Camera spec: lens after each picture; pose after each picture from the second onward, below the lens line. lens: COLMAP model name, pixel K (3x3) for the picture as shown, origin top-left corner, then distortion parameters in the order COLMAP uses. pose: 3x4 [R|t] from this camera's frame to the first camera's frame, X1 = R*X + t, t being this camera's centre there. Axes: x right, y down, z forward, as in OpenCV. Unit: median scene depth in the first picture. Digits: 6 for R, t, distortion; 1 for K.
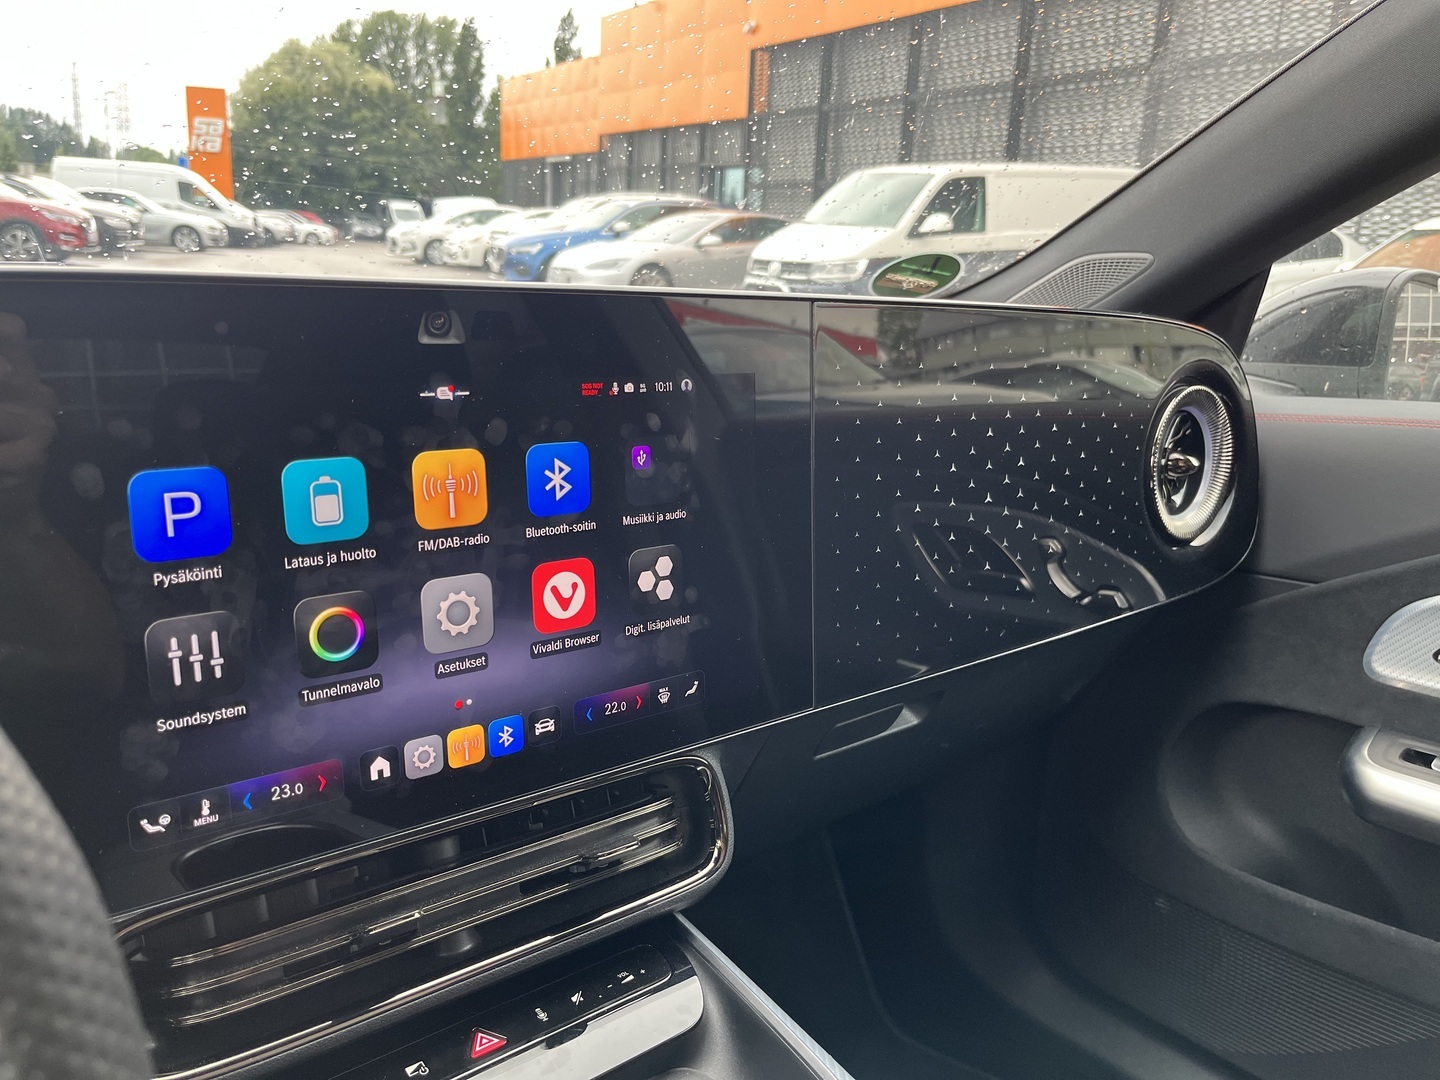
lens RADIAL K [[1147.5, 0, 715.3], [0, 1147.5, 528.1], [0, 0, 1]] dist [0.031334, 0.011602]
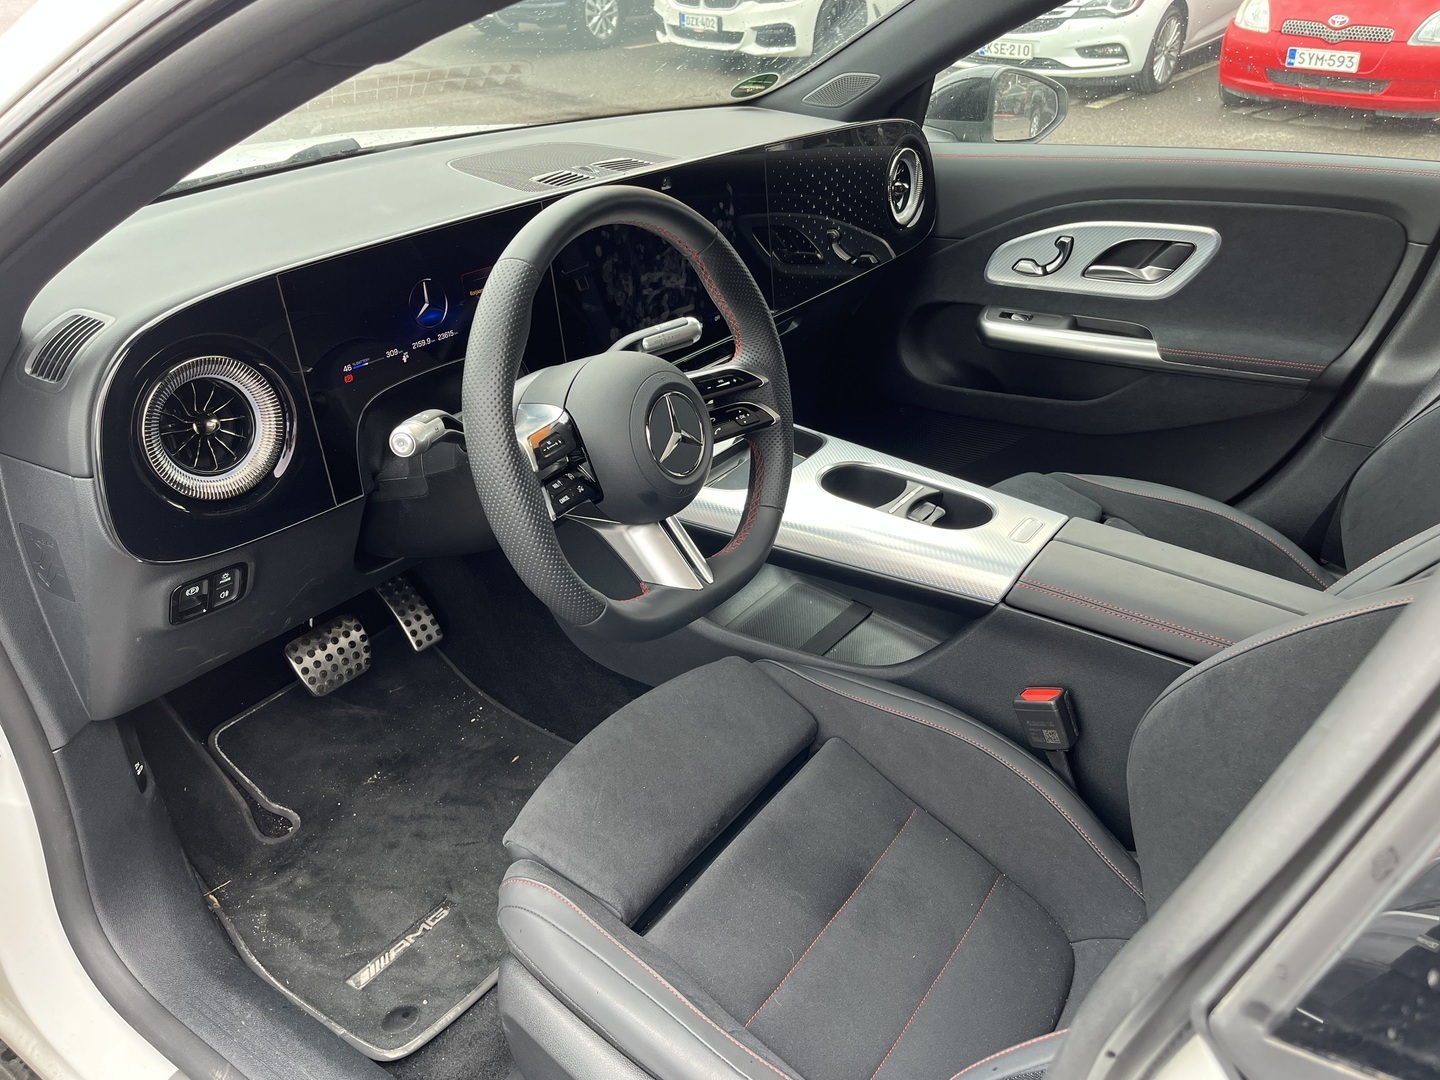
lens RADIAL K [[1147.5, 0, 708.2], [0, 1147.5, 523.8], [0, 0, 1]] dist [0.031334, 0.011602]
pose [[0.967657, -0.152794, 0.200732, -0.417470], [0.099153, 0.962029, 0.254300, -0.031414], [-0.231966, -0.226172, 0.946064, -0.967410]]
